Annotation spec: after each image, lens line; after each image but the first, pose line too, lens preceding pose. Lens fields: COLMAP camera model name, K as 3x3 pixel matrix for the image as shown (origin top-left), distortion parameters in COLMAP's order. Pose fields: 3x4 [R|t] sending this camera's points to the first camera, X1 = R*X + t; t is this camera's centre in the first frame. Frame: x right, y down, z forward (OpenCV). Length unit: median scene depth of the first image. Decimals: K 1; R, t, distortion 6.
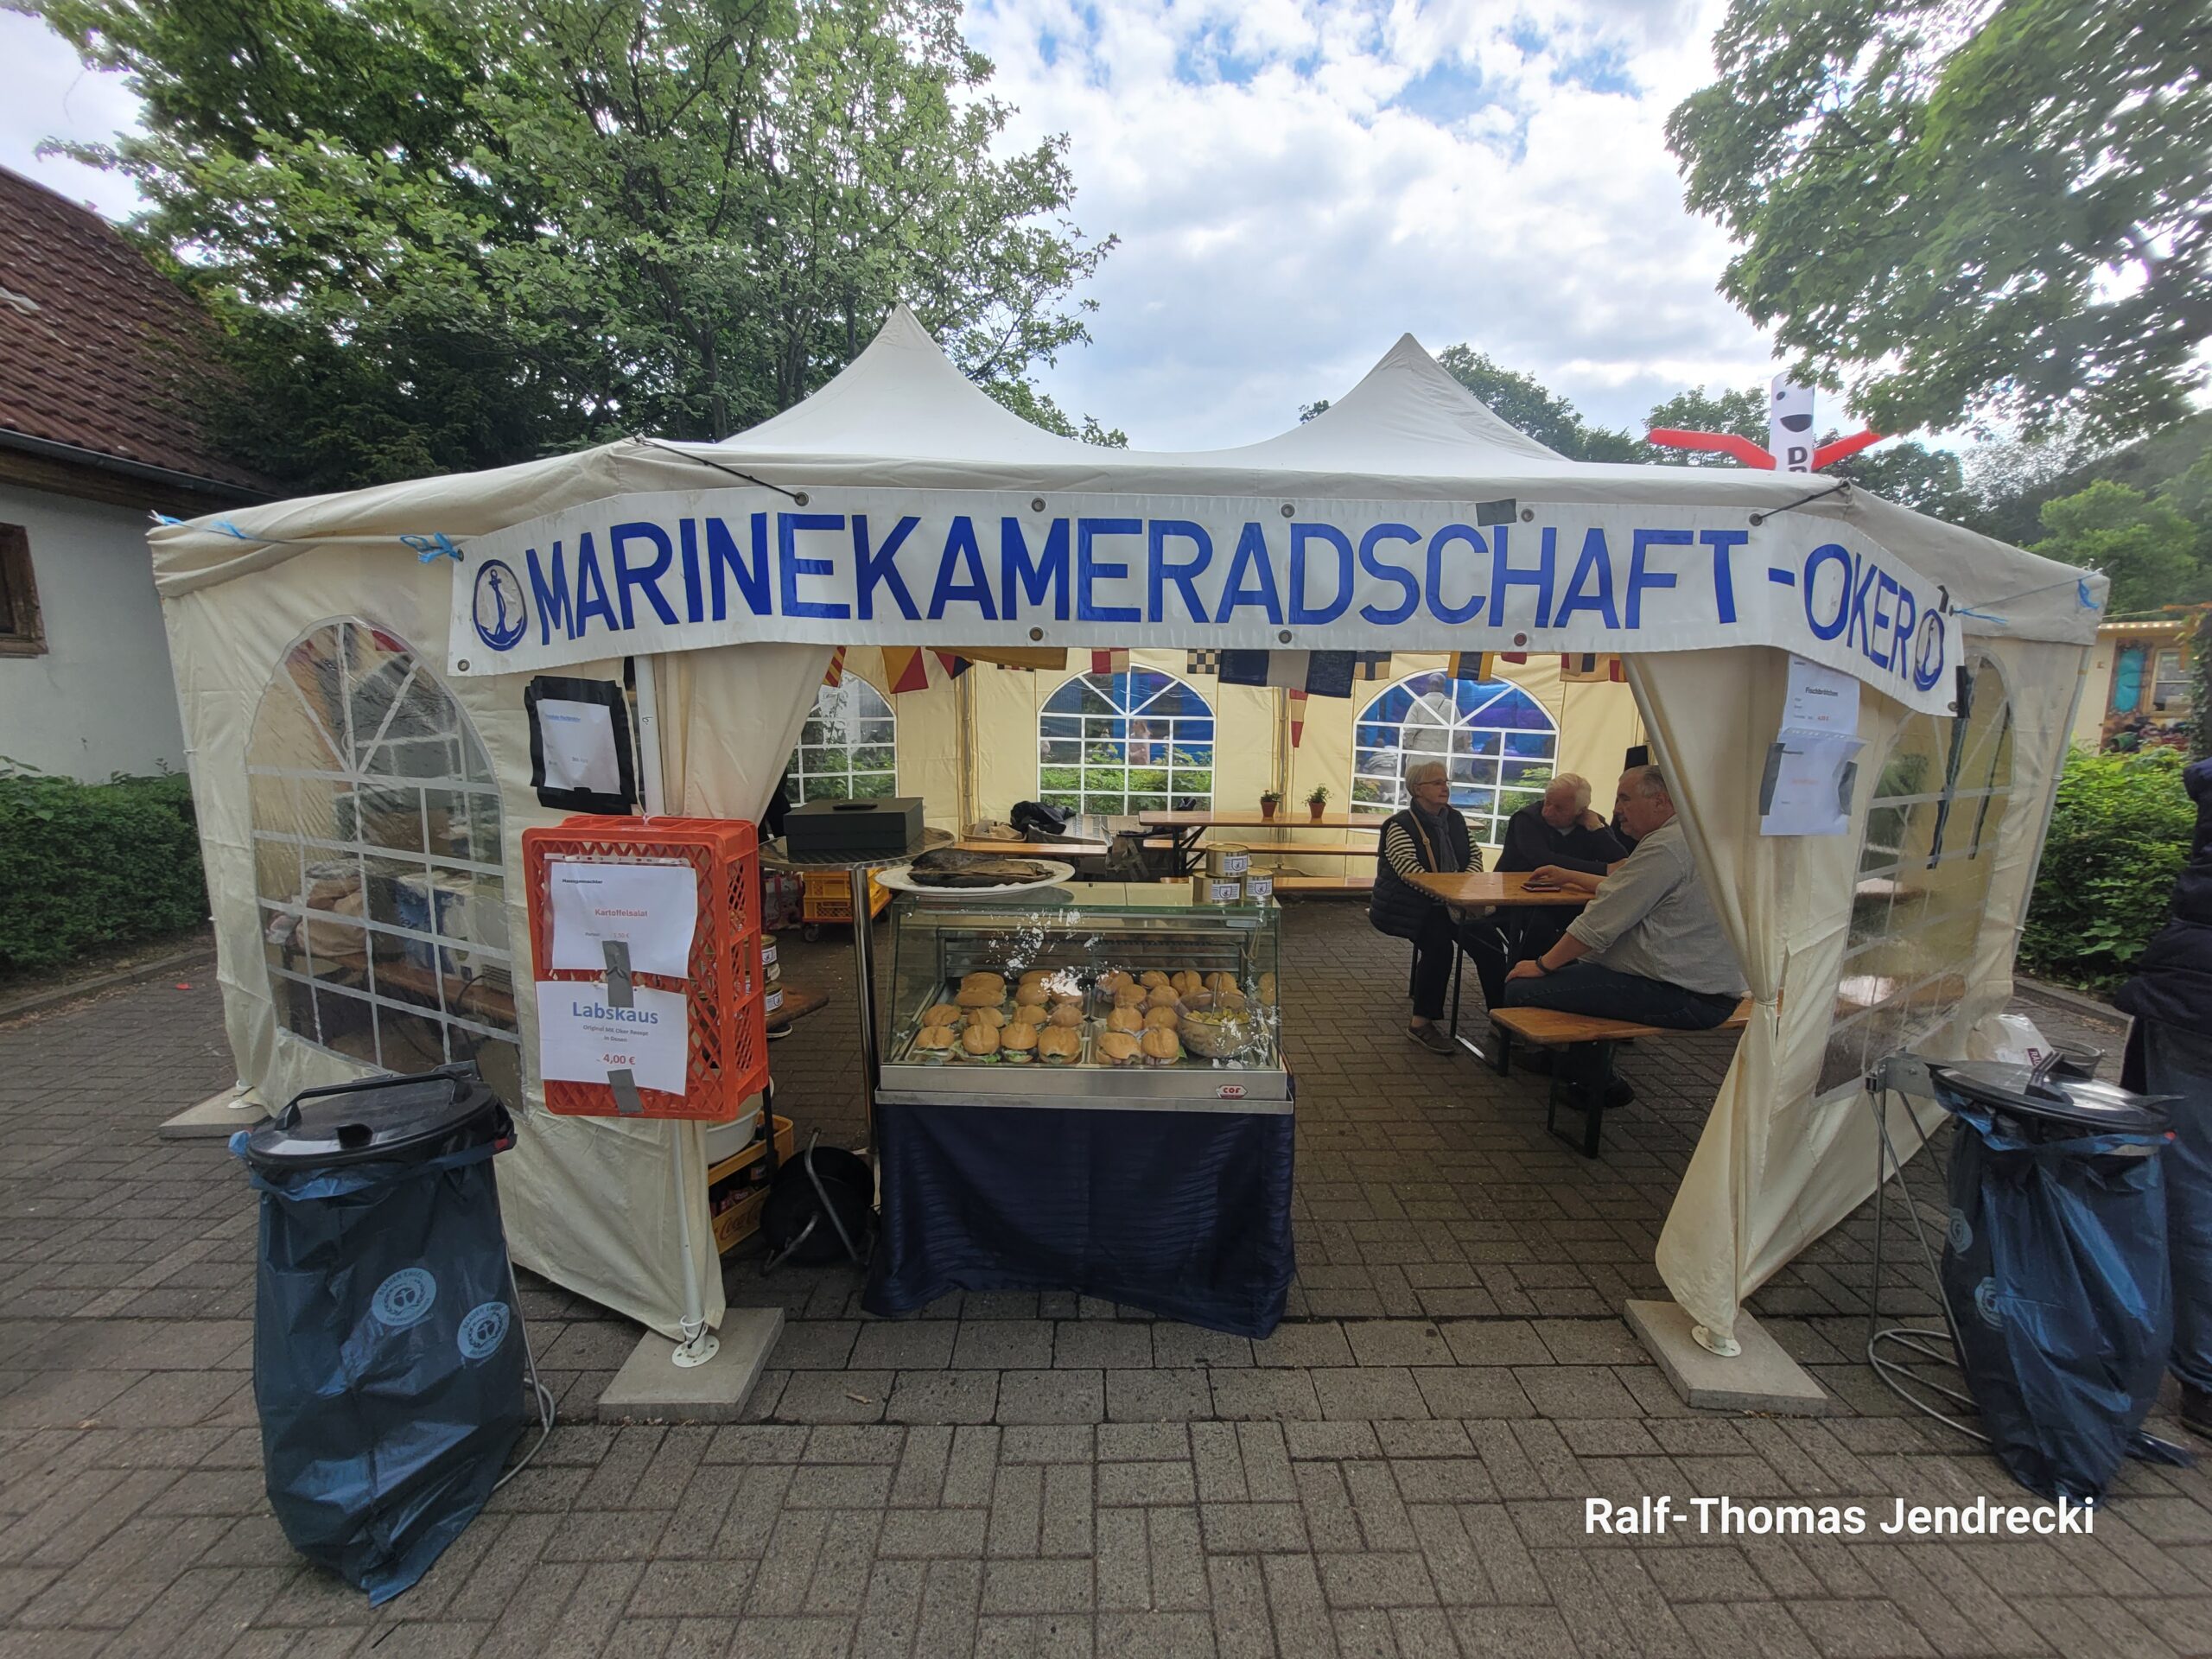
lens RADIAL K [[882.3, 0, 1101.7], [0, 882.3, 810.9], [0, 0, 1]] dist [-0.000875, -0.001796]
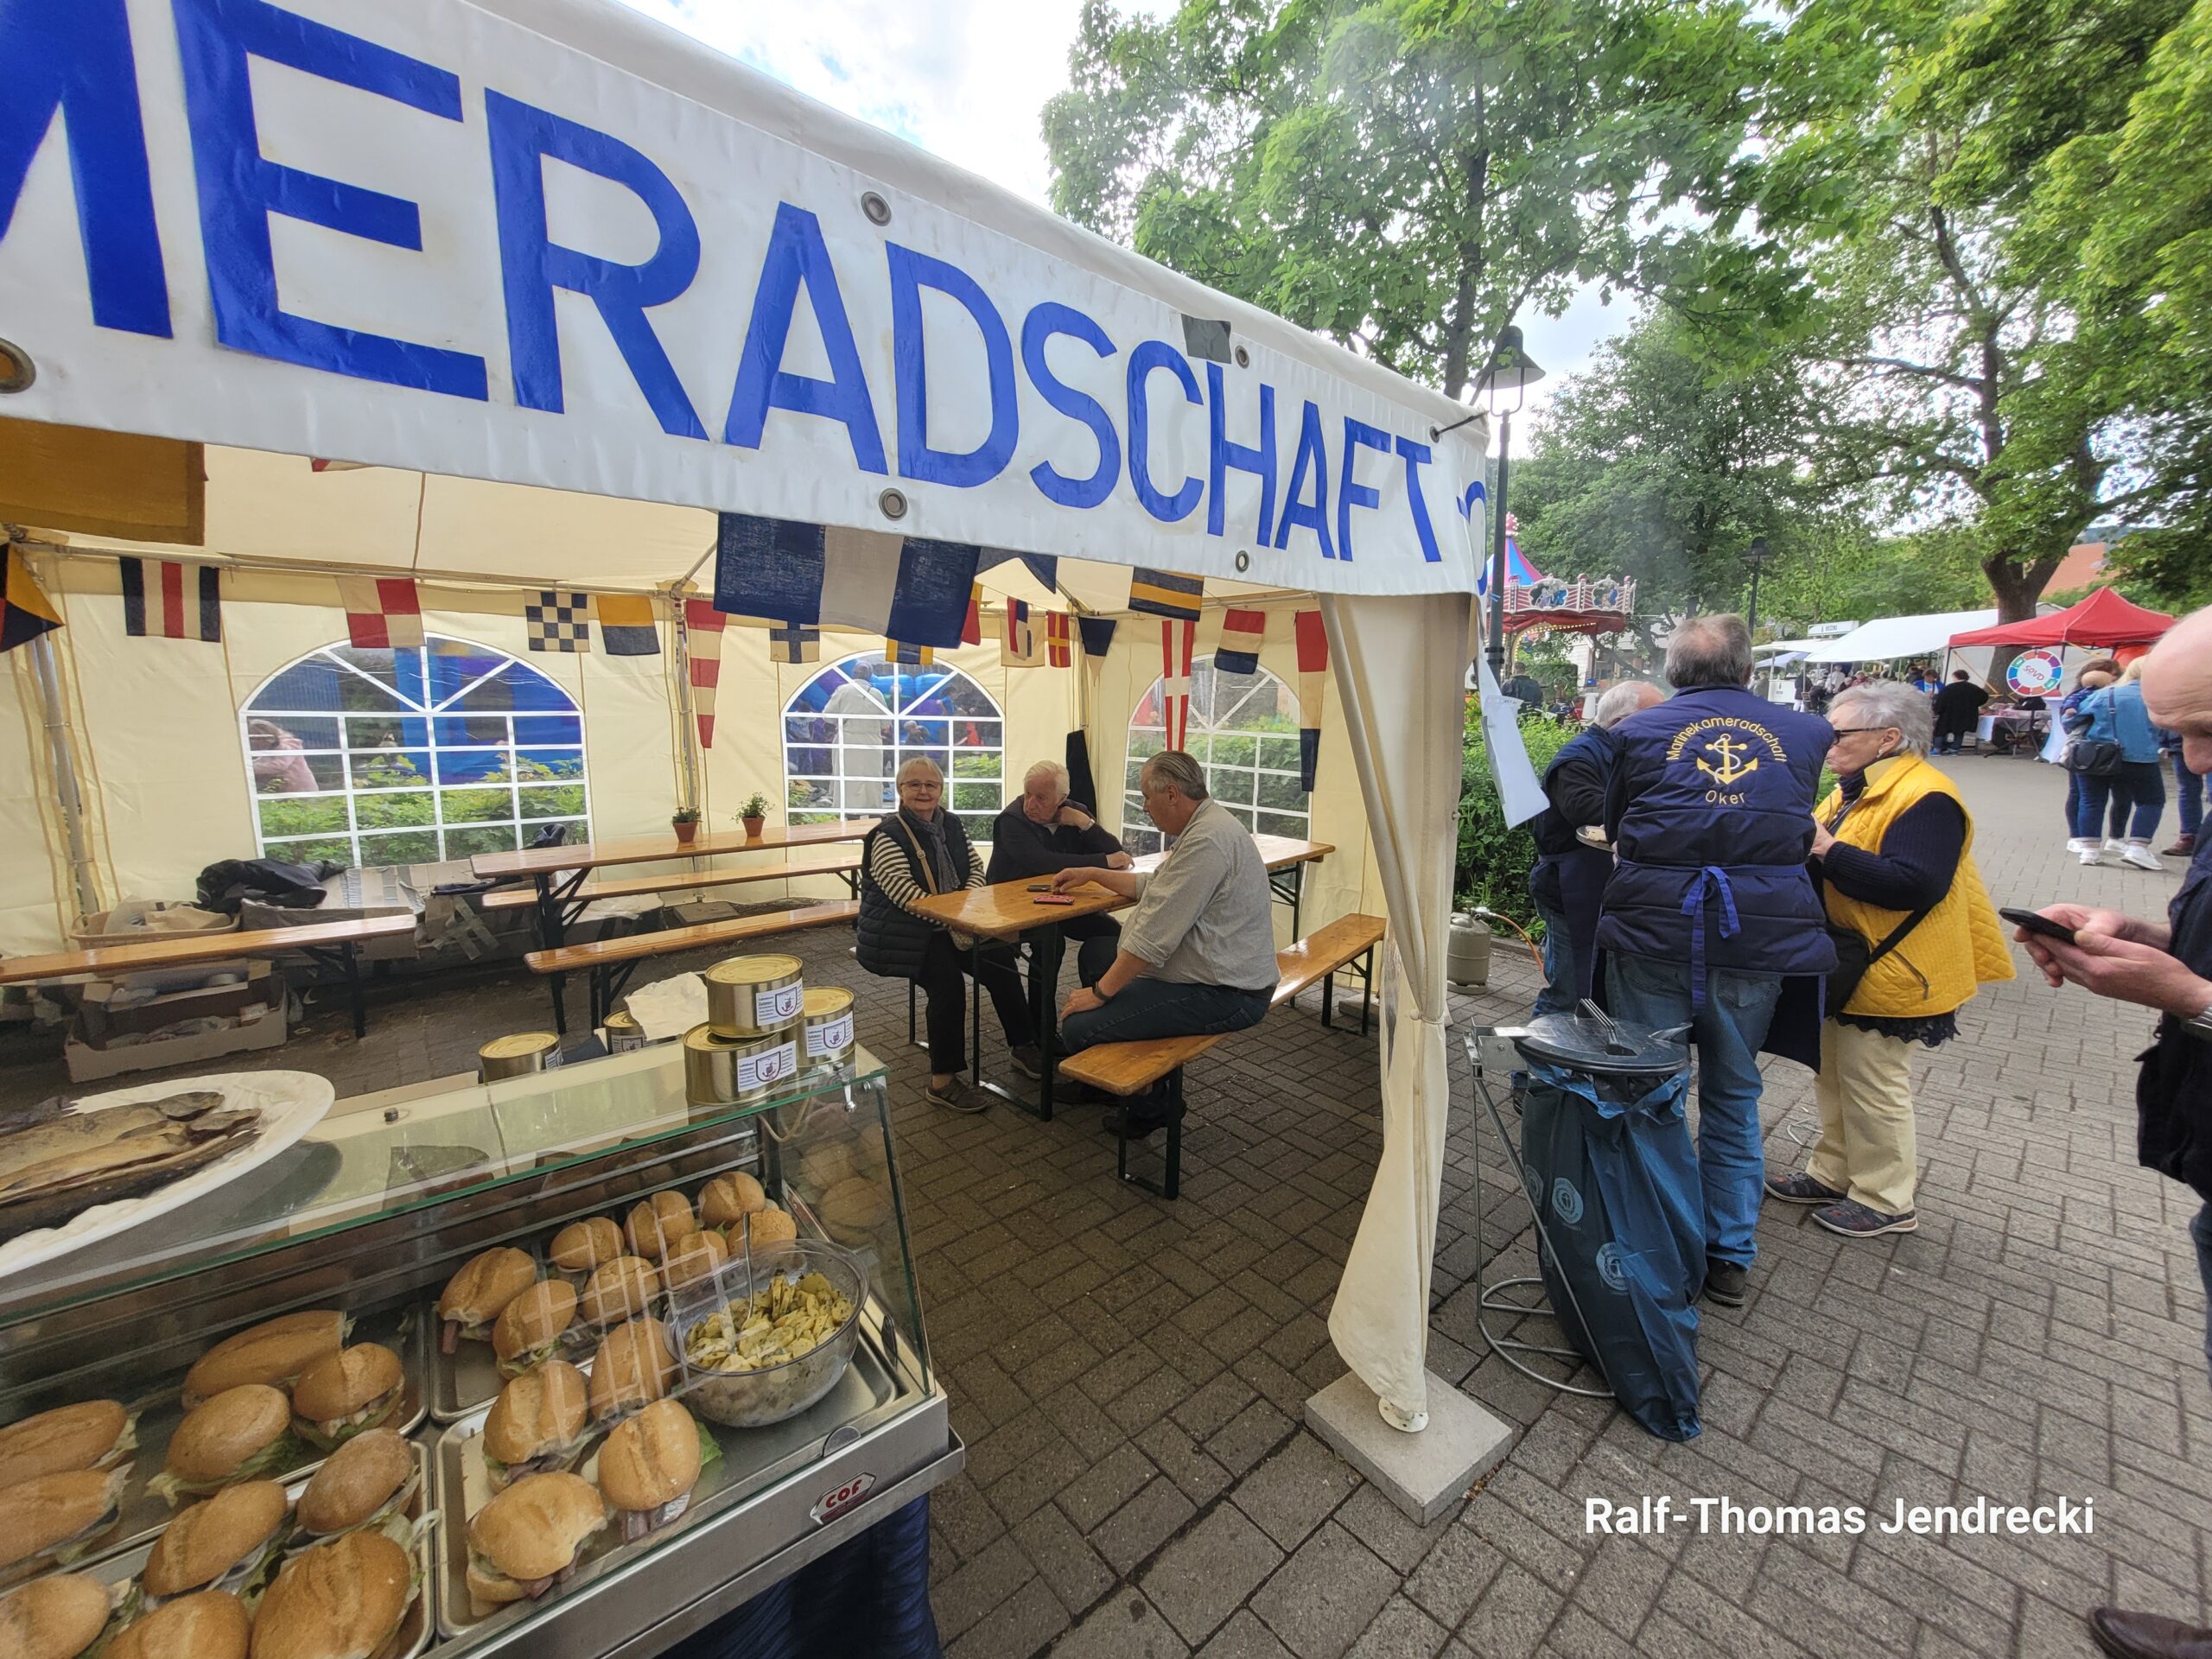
lens RADIAL K [[882.3, 0, 1140.7], [0, 882.3, 814.7], [0, 0, 1]] dist [-0.000875, -0.001796]
pose [[0.758337, -0.096695, 0.644651, 0.001627], [0.089164, 0.995029, 0.044361, -0.050124], [-0.645736, 0.023839, 0.763189, 0.575113]]
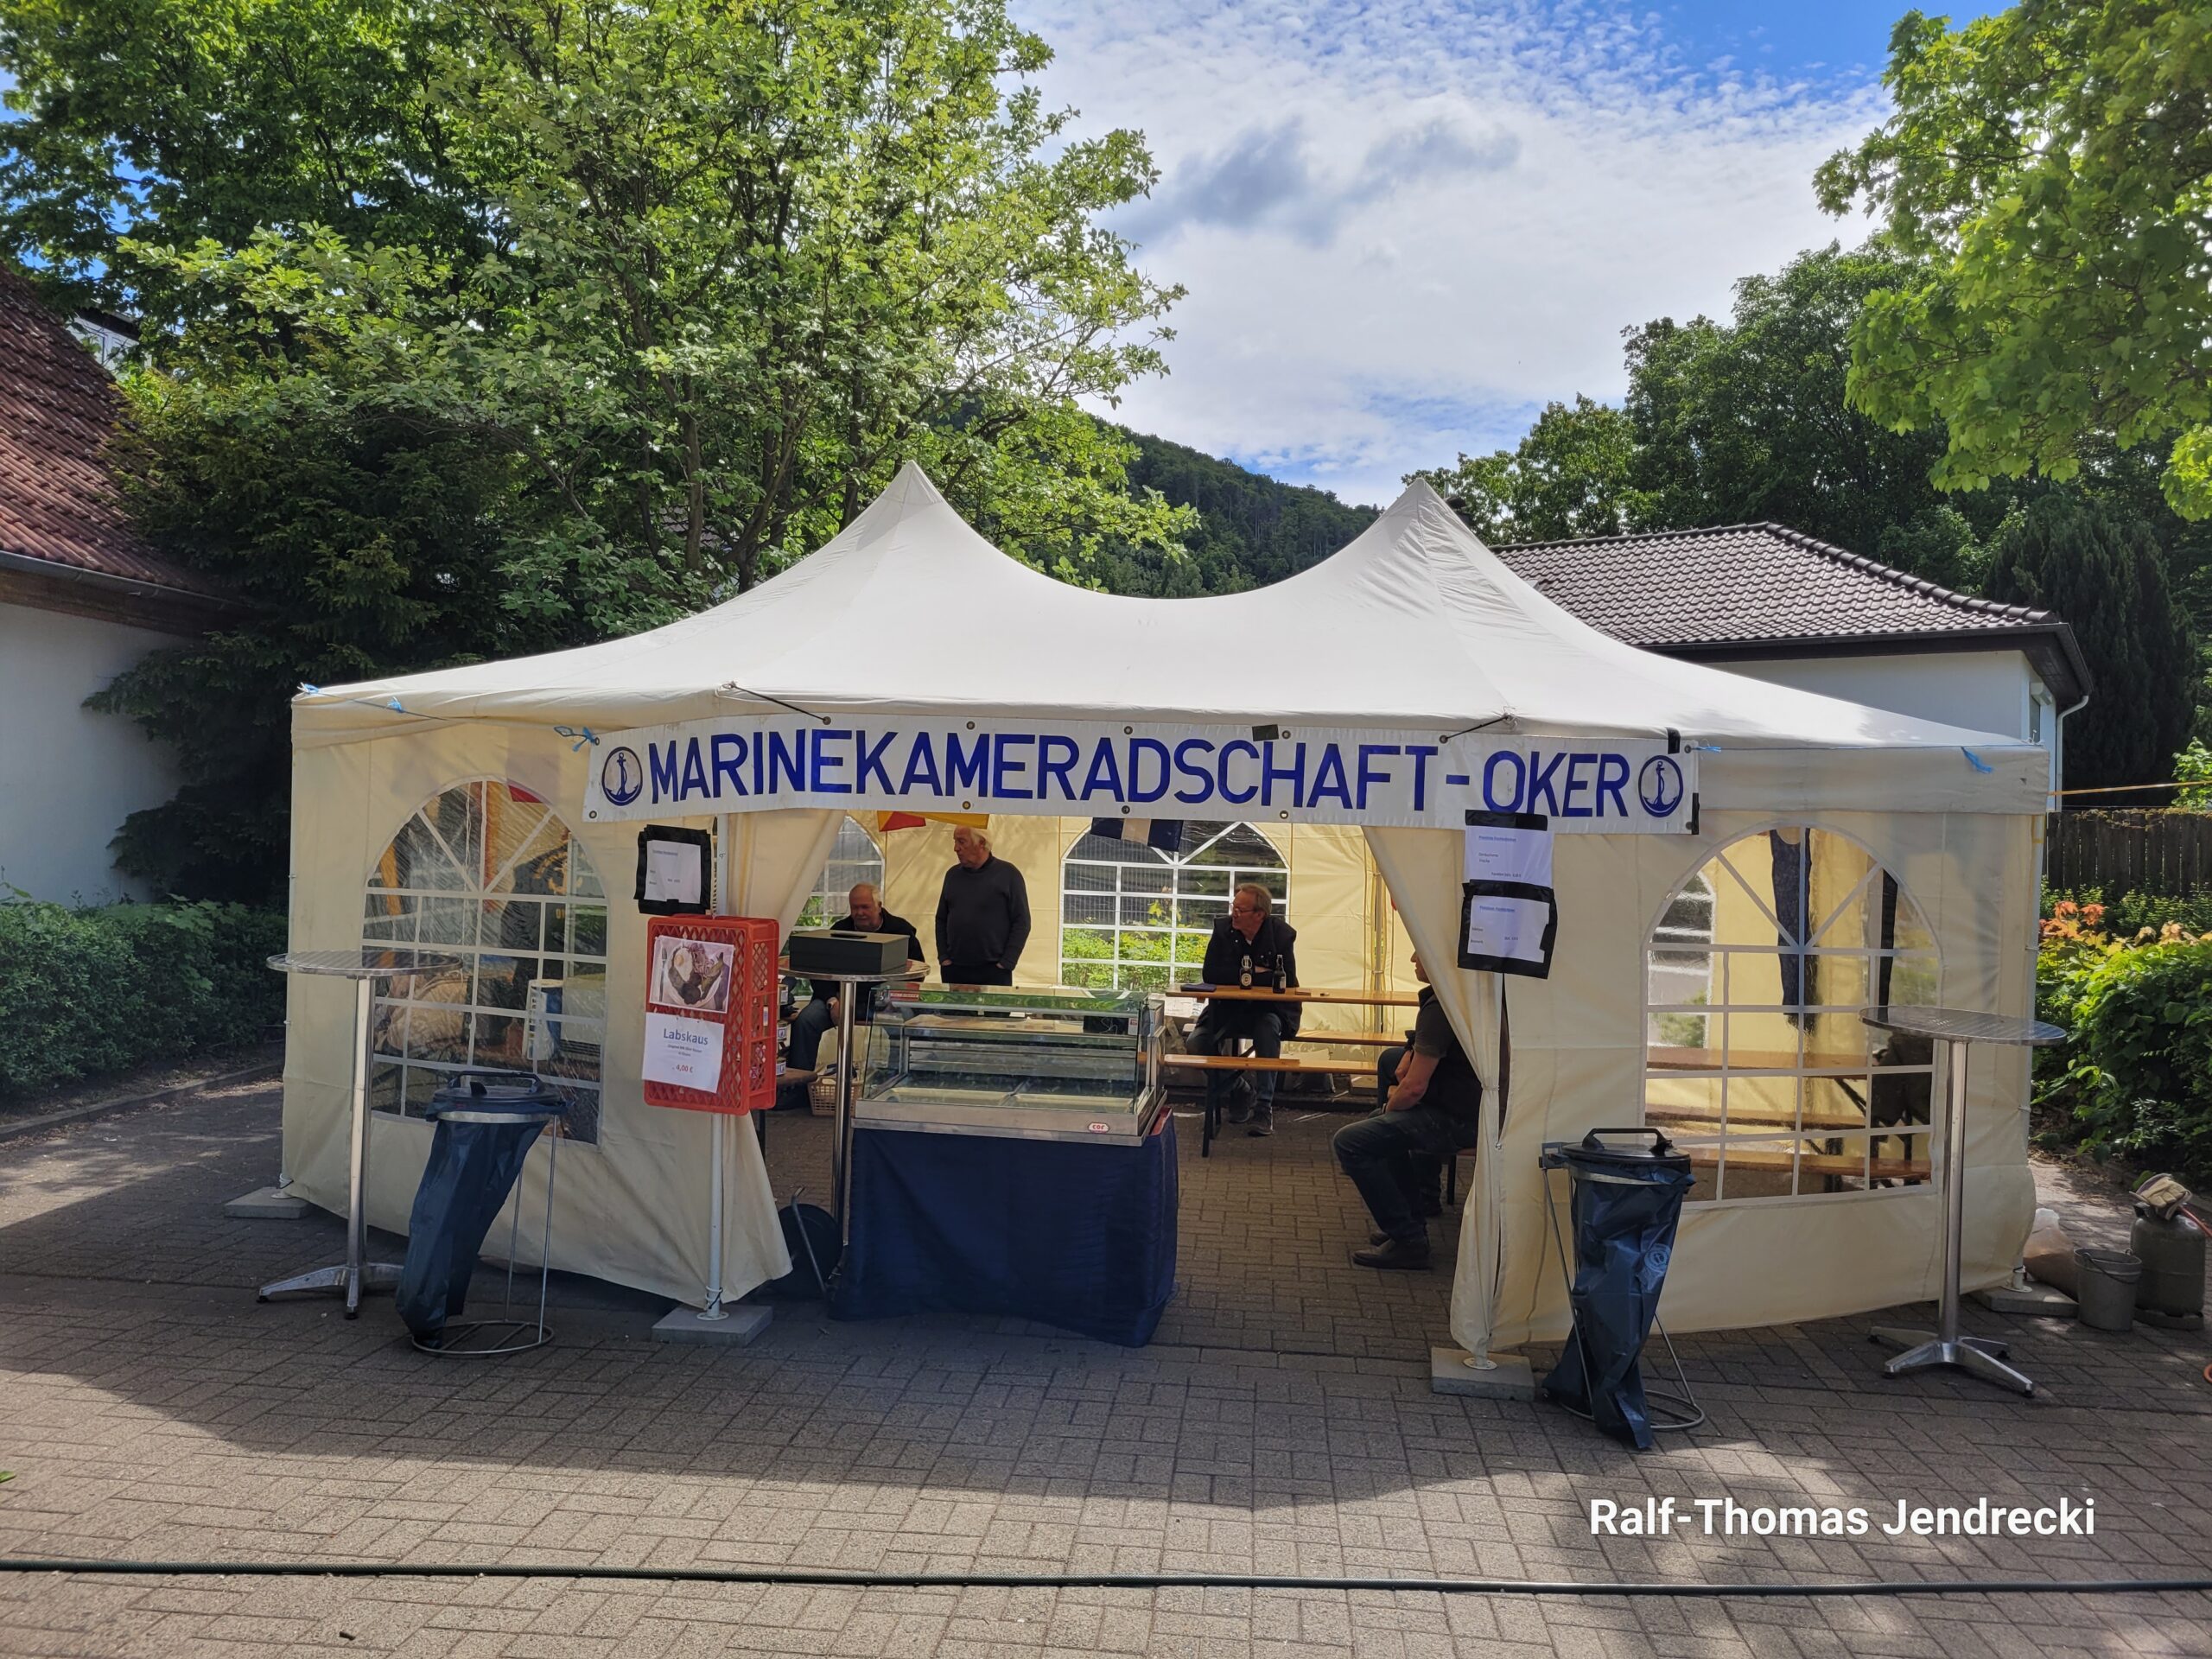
lens RADIAL K [[1660.9, 0, 1099.9], [0, 1660.9, 817.4], [0, 0, 1]] dist [0.045677, -0.042749]
pose [[0.993922, 0.021379, -0.107992, 0.469620], [-0.036094, 0.990023, -0.136202, 0.210466], [0.104003, 0.139272, 0.984778, -1.839459]]
